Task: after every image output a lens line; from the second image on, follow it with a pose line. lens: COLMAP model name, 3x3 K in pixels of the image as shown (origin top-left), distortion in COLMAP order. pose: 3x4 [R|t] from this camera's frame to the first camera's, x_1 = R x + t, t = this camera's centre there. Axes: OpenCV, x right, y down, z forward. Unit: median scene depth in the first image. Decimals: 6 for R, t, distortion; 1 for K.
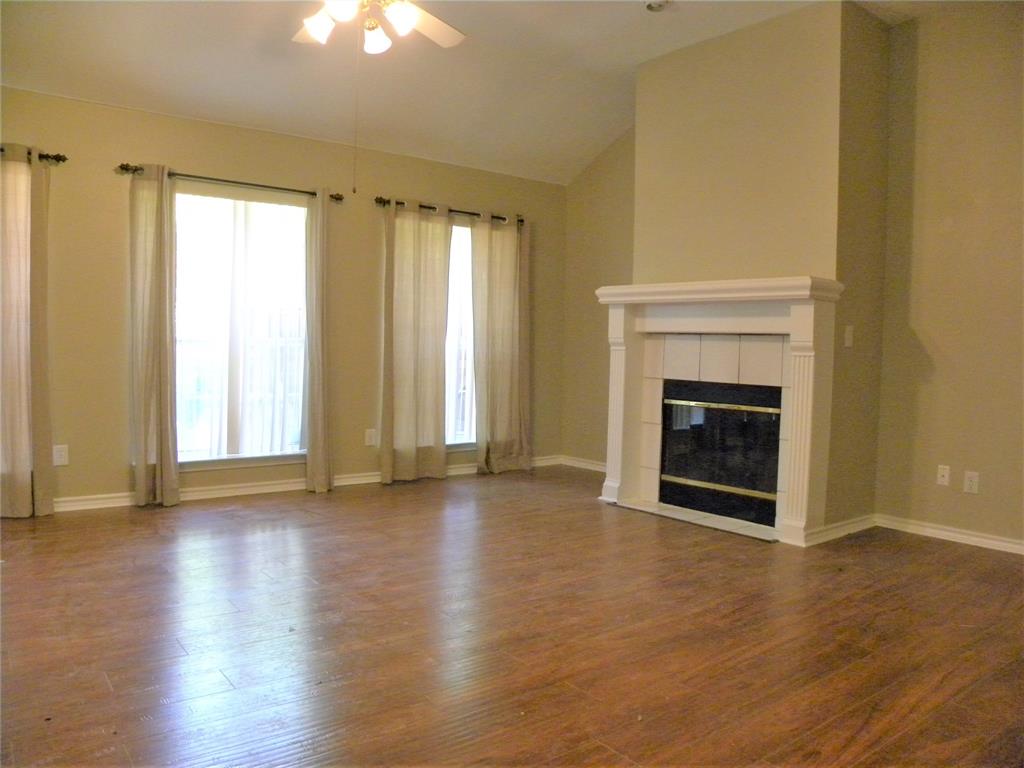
lens RADIAL K [[772.2, 0, 512.0], [0, 772.2, 384.0], [0, 0, 1]] dist [-0.151770, 0.086373]
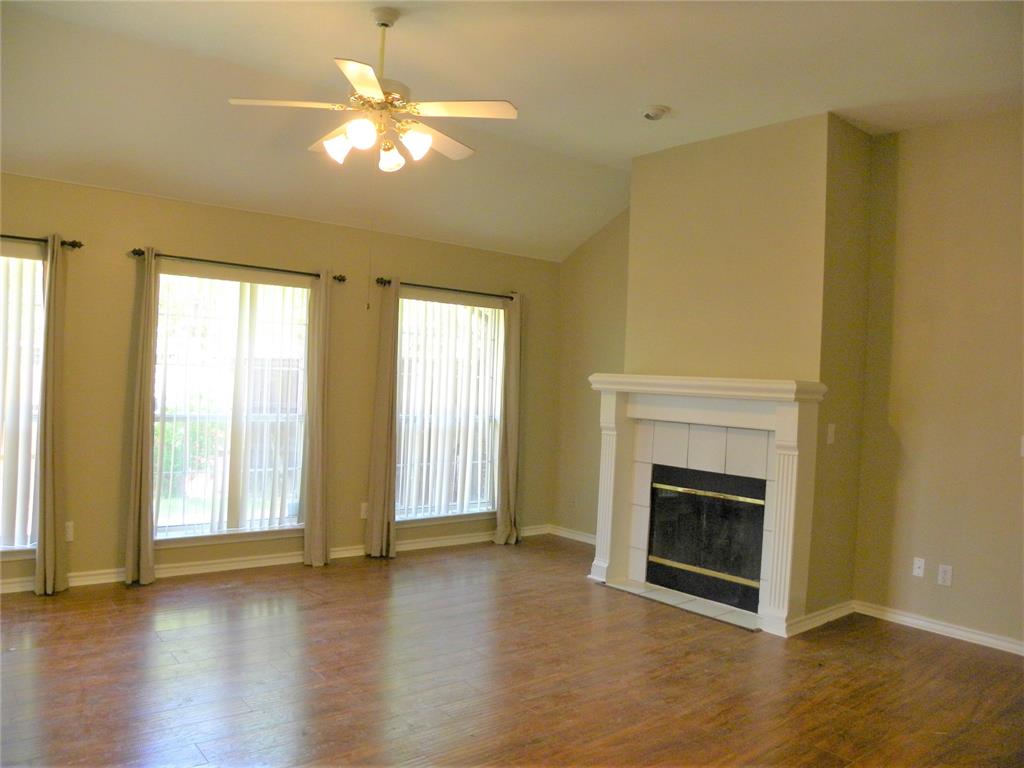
lens RADIAL K [[772.2, 0, 512.0], [0, 772.2, 384.0], [0, 0, 1]] dist [-0.151770, 0.086373]
pose [[0.999516, 0.021014, 0.022919, -0.021267], [-0.019991, 0.998831, -0.044004, -0.073620], [-0.023817, 0.043525, 0.998768, -0.041333]]
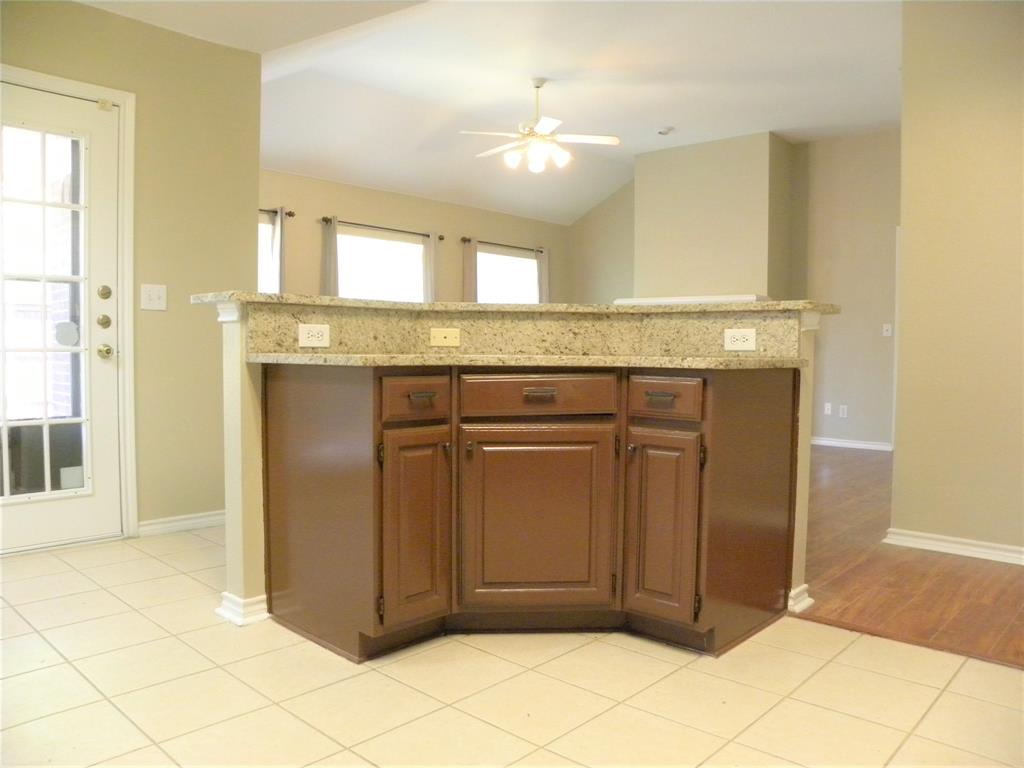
lens RADIAL K [[775.9, 0, 512.0], [0, 775.9, 384.0], [0, 0, 1]] dist [-0.154460, 0.096007]
pose [[0.987611, -0.017854, 0.155904, -0.393885], [0.018586, 0.999822, -0.003236, 0.054242], [-0.155818, 0.006094, 0.987767, -0.593256]]
